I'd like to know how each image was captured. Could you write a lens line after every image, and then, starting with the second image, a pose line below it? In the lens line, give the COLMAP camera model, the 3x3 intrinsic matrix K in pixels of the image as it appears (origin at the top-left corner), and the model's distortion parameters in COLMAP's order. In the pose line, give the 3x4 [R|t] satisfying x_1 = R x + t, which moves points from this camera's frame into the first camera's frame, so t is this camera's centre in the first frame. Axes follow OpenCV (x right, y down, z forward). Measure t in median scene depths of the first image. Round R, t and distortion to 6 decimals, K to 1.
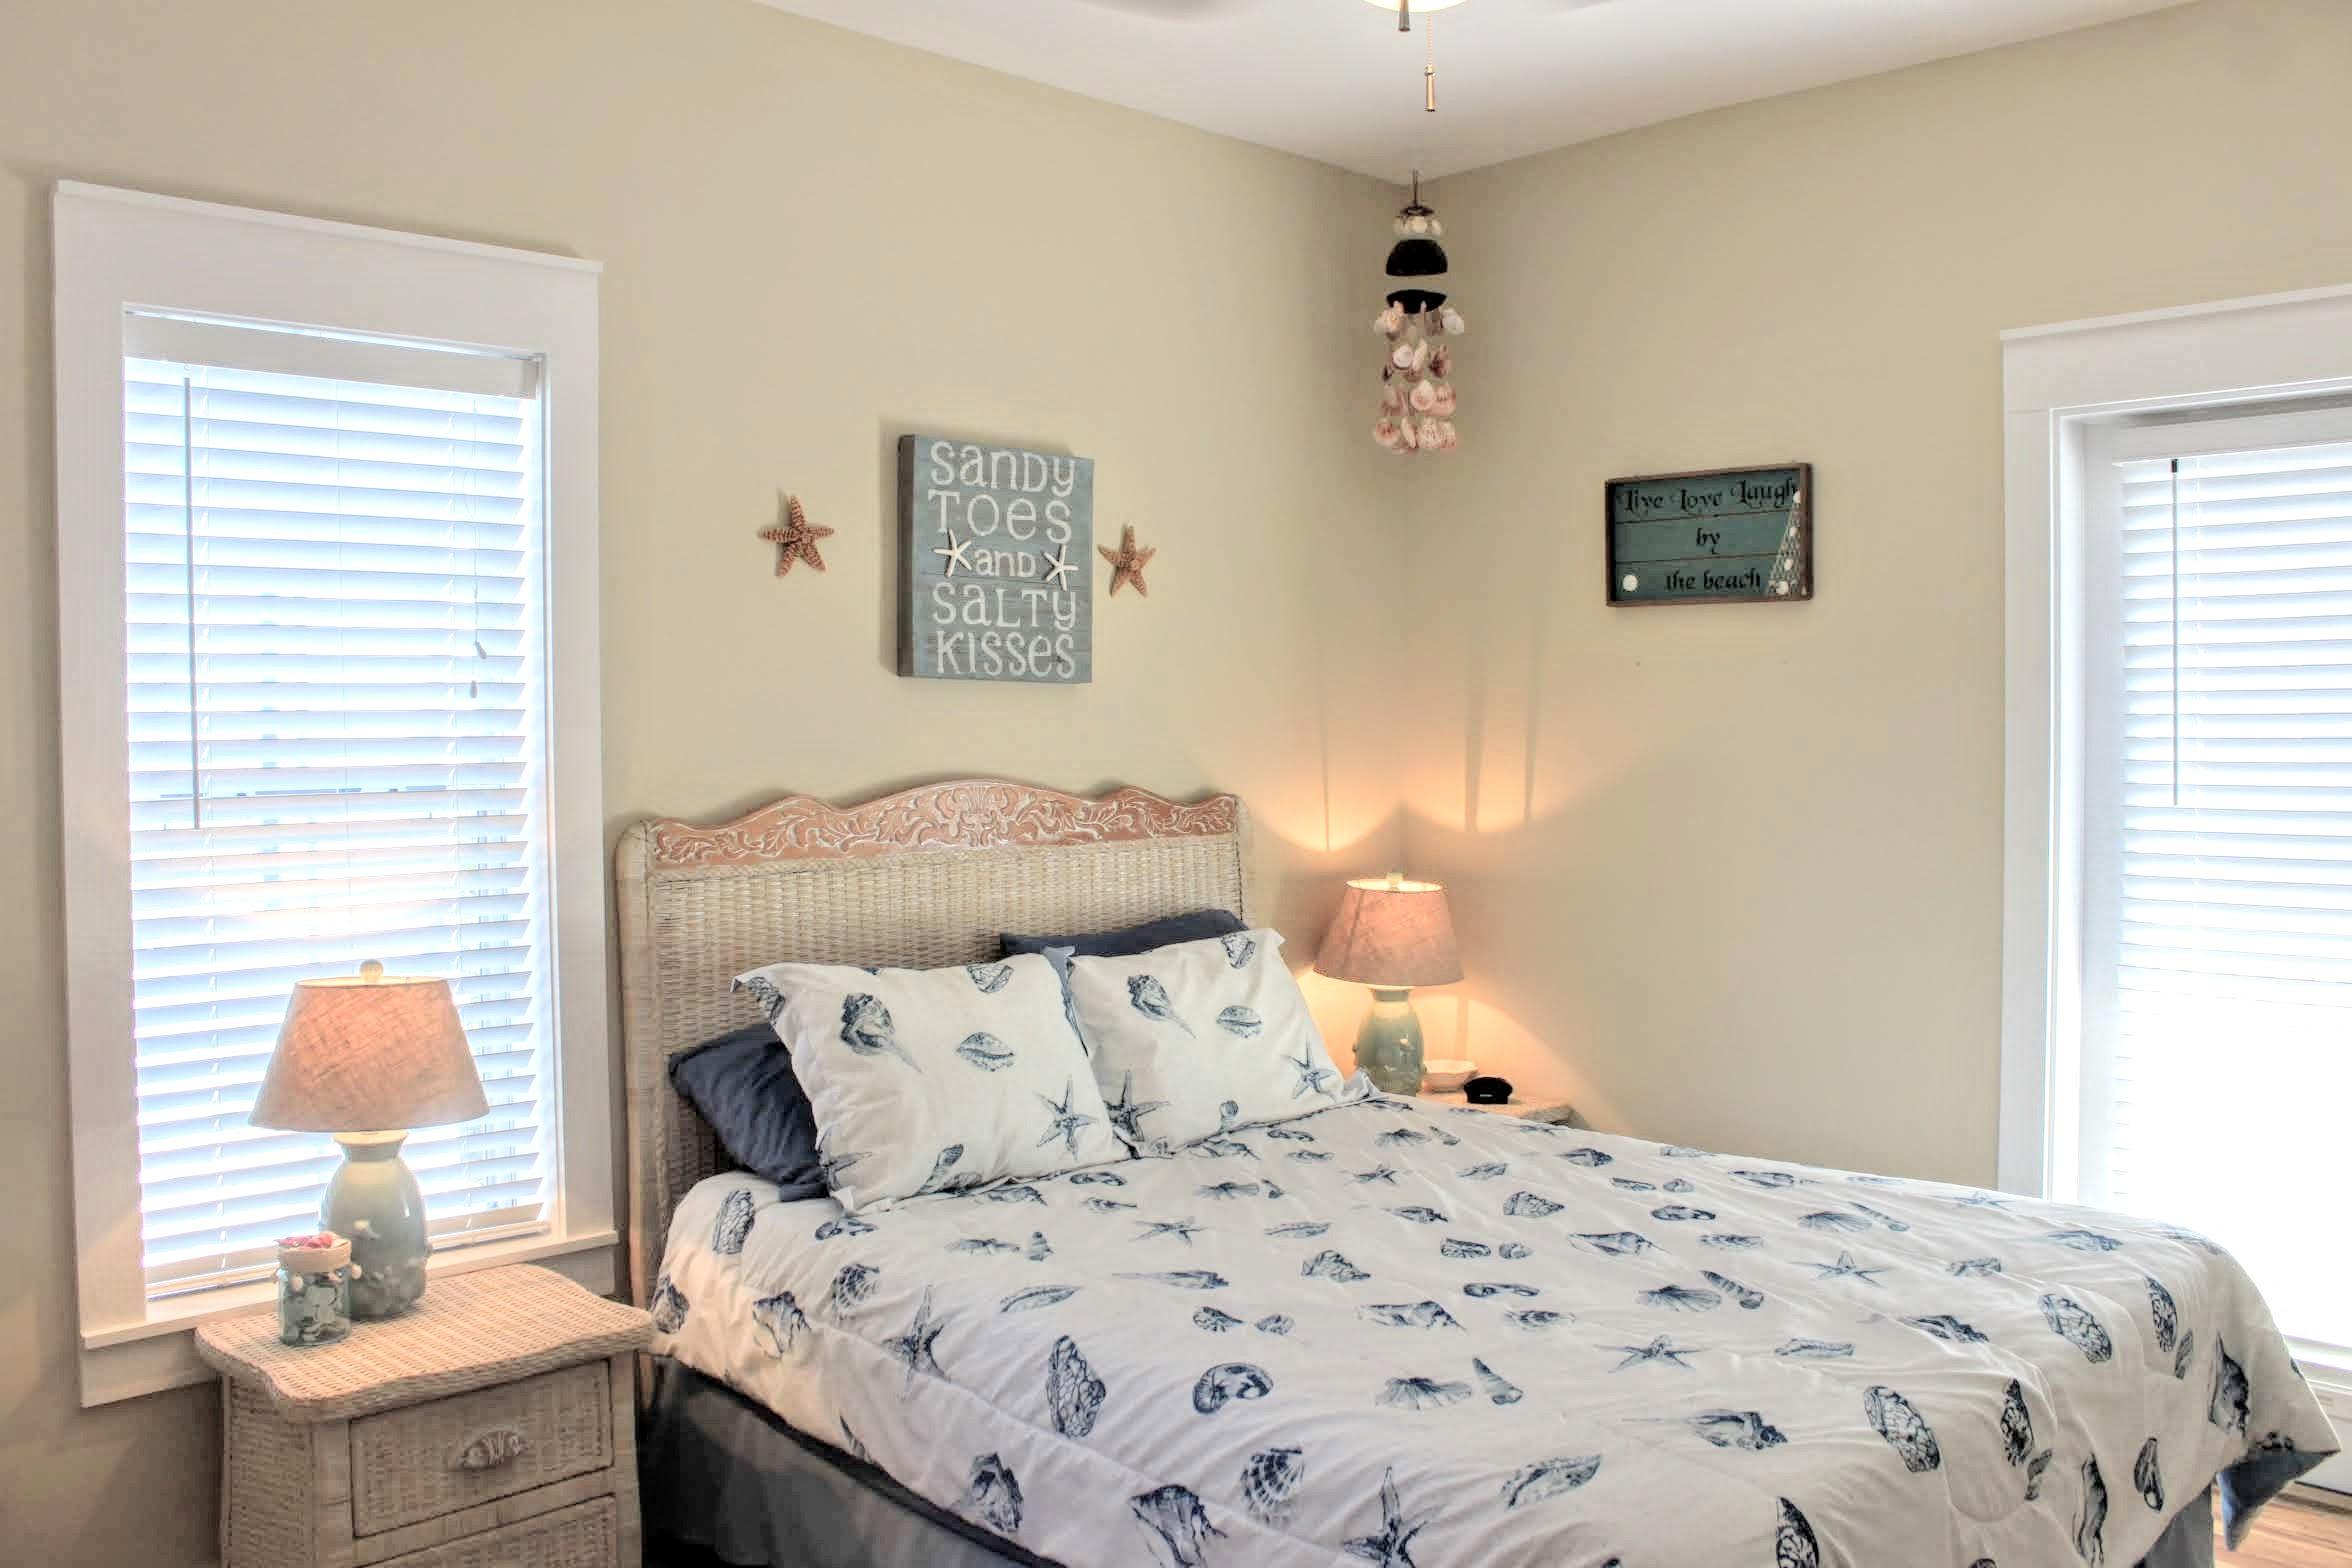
lens RADIAL K [[1987.6, 0, 1176.0], [0, 1987.6, 784.0], [0, 0, 1]] dist [-0.172447, 0.165527]
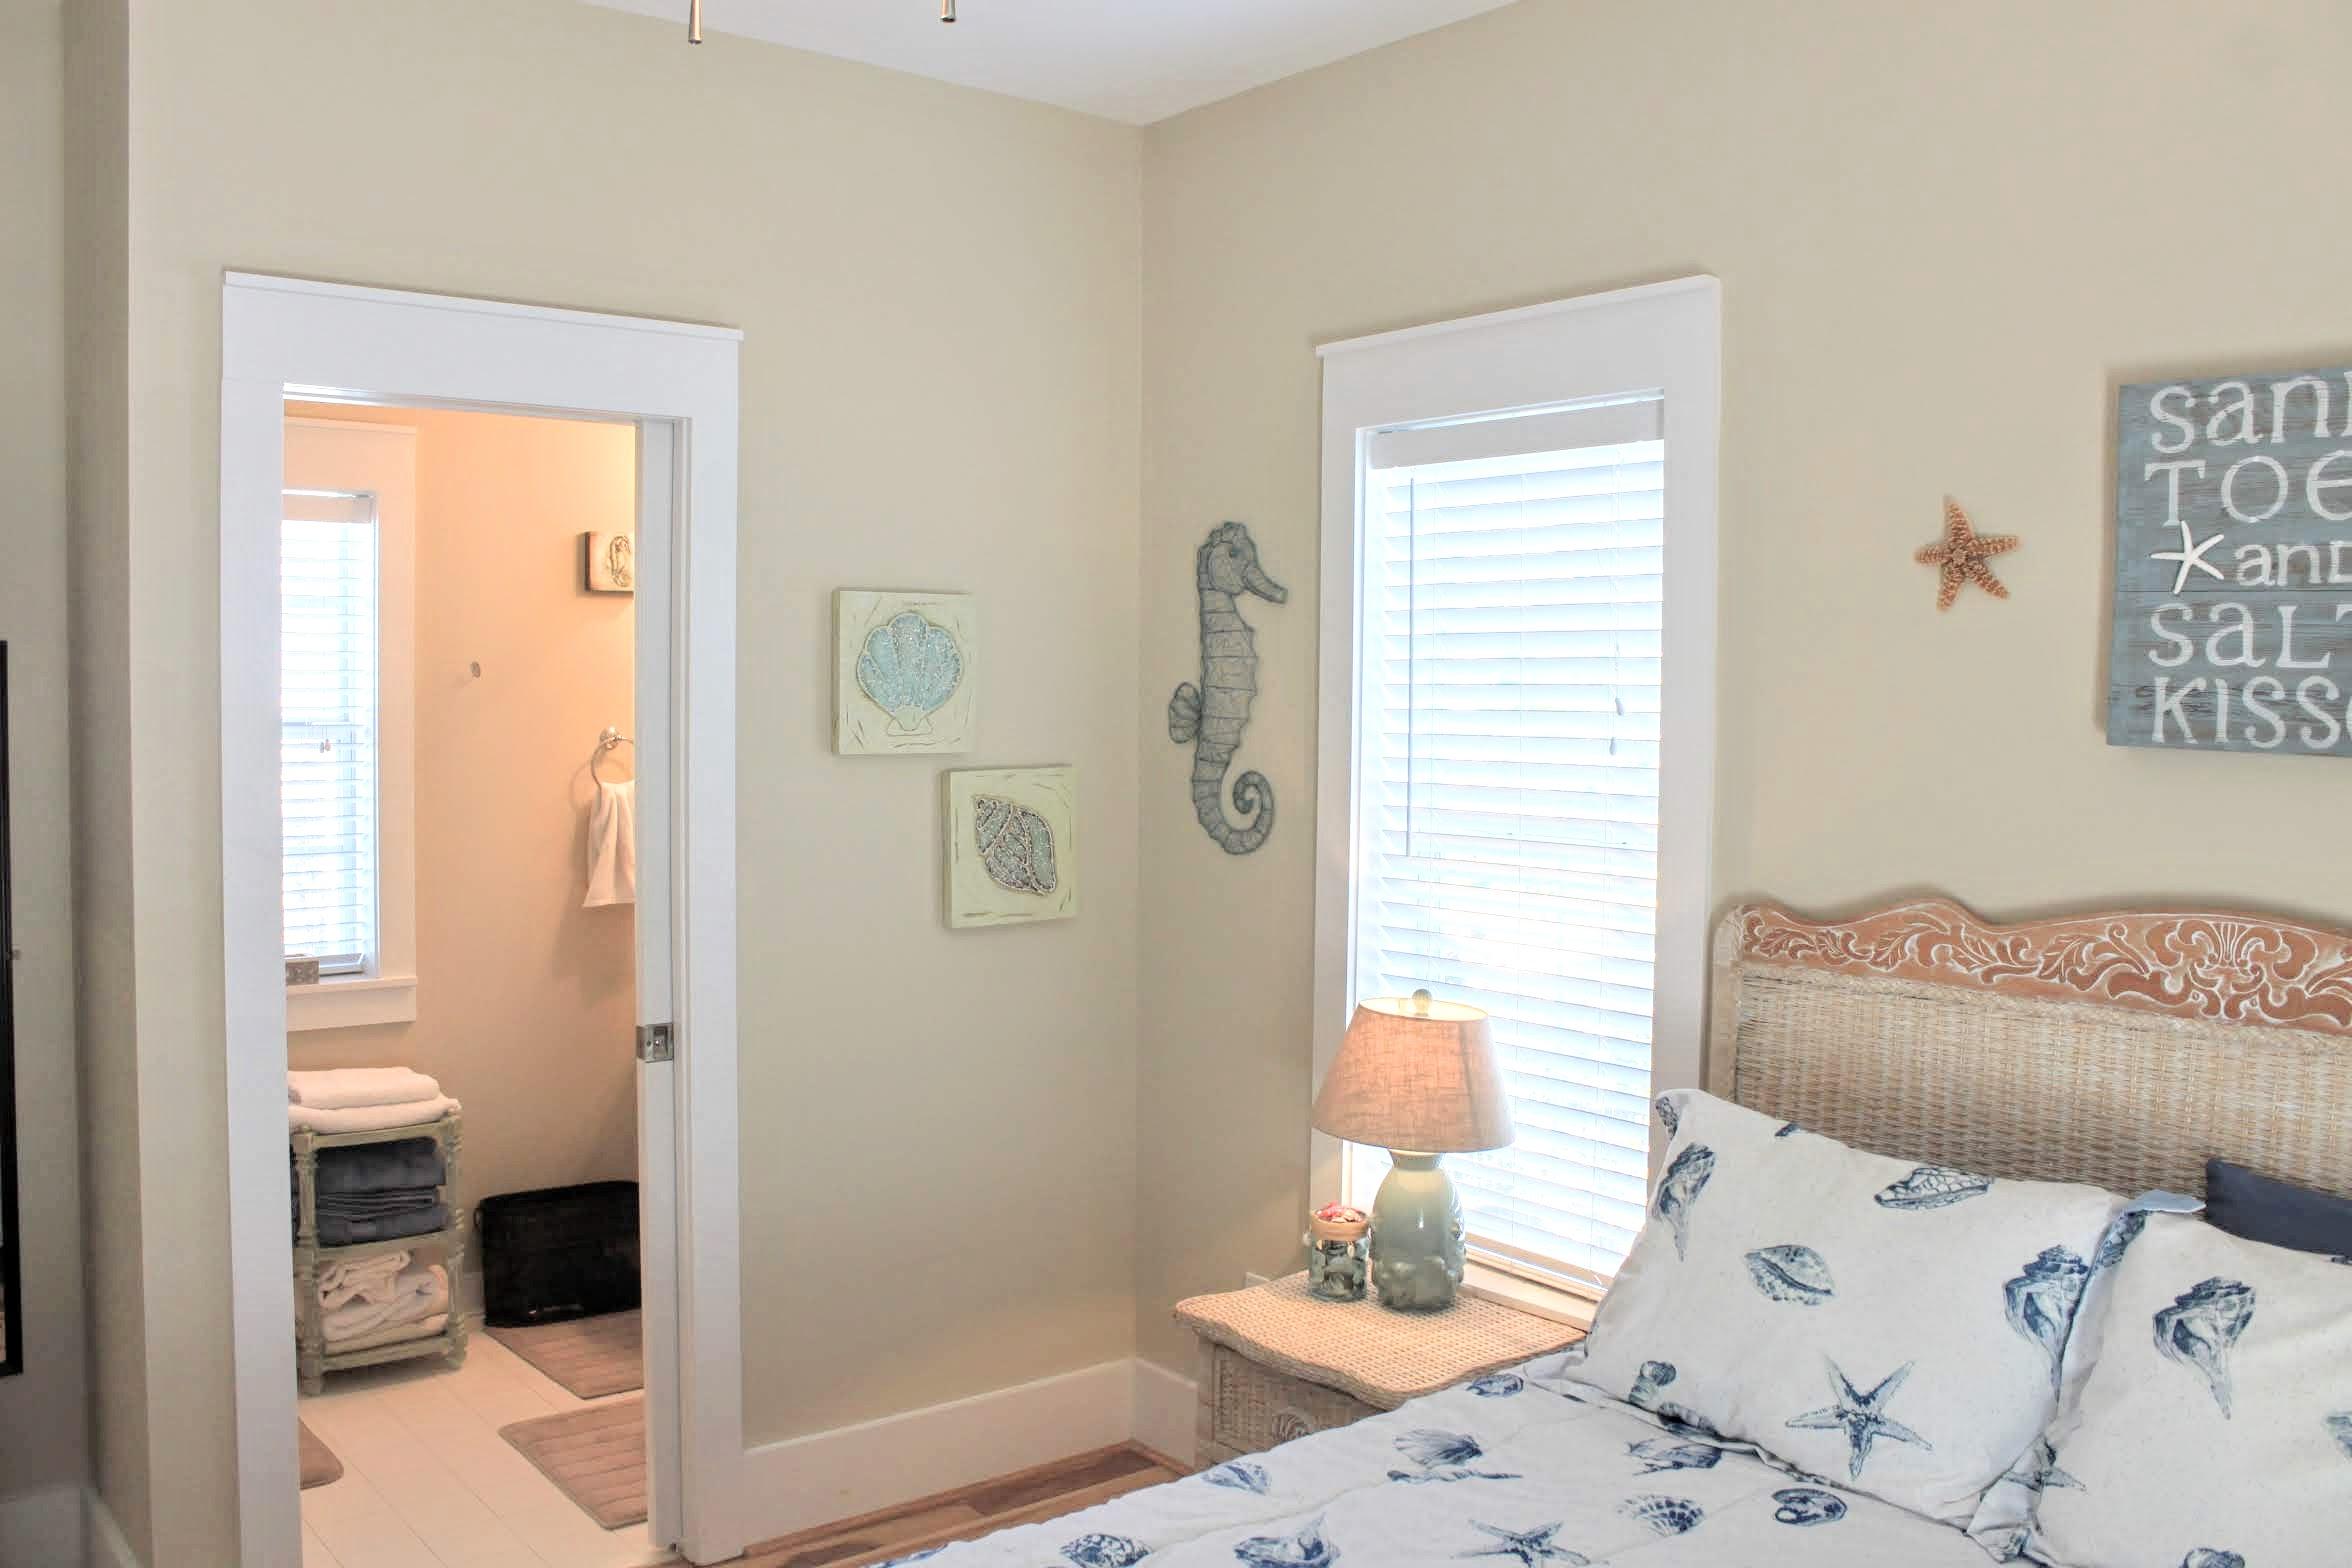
lens RADIAL K [[1987.6, 0, 1176.0], [0, 1987.6, 784.0], [0, 0, 1]] dist [-0.172447, 0.165527]
pose [[-0.096068, 0.052146, -0.994008, 0.544790], [-0.041793, 0.997535, 0.056370, -0.064223], [0.994497, 0.046958, -0.093652, 0.735297]]
